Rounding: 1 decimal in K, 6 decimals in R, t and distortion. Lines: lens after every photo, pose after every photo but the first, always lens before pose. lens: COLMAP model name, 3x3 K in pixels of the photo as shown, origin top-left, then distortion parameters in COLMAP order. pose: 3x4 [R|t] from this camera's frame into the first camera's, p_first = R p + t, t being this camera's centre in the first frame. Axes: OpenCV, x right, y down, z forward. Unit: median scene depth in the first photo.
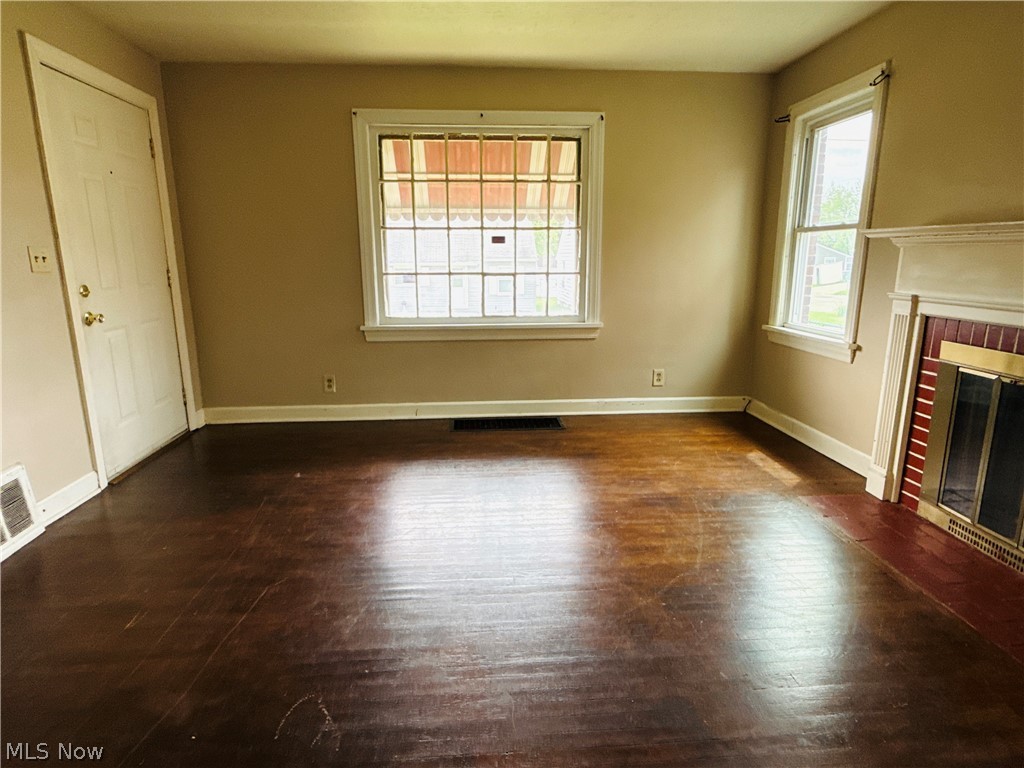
lens RADIAL K [[574.8, 0, 512.0], [0, 574.8, 384.0], [0, 0, 1]] dist [-0.001878, 0.000353]
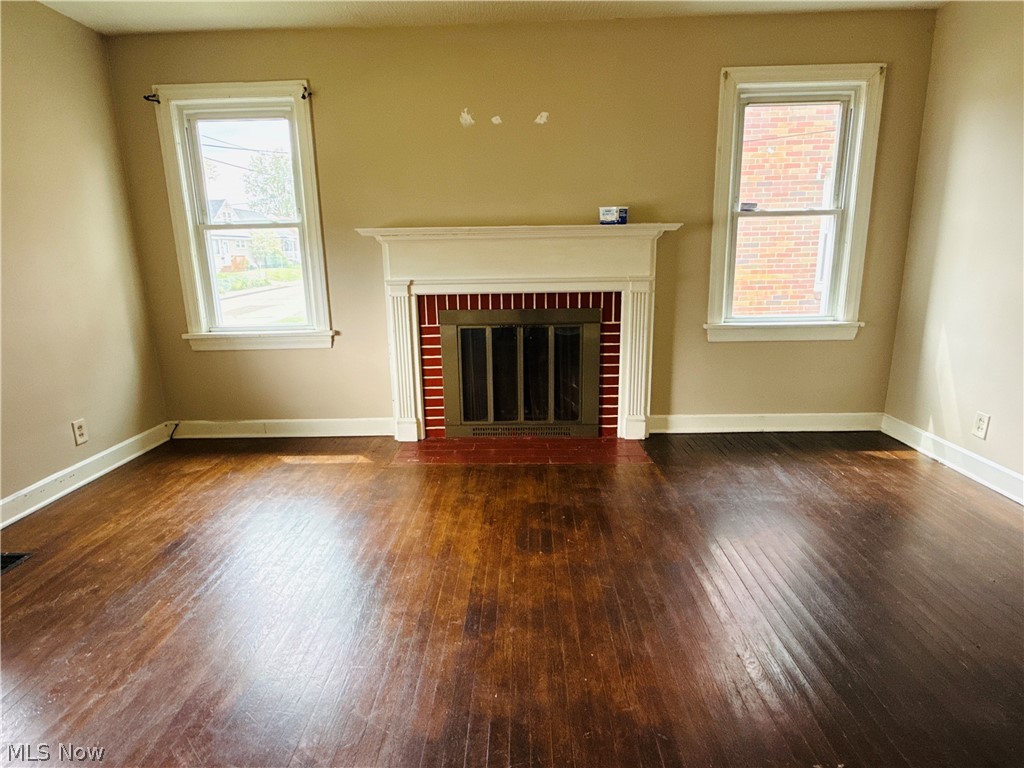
lens RADIAL K [[574.8, 0, 512.0], [0, 574.8, 384.0], [0, 0, 1]] dist [-0.001878, 0.000353]
pose [[0.096398, -0.226376, 0.969258, -0.454841], [0.237131, 0.950977, 0.198522, -0.102135], [-0.966683, 0.210704, 0.145353, 0.479611]]
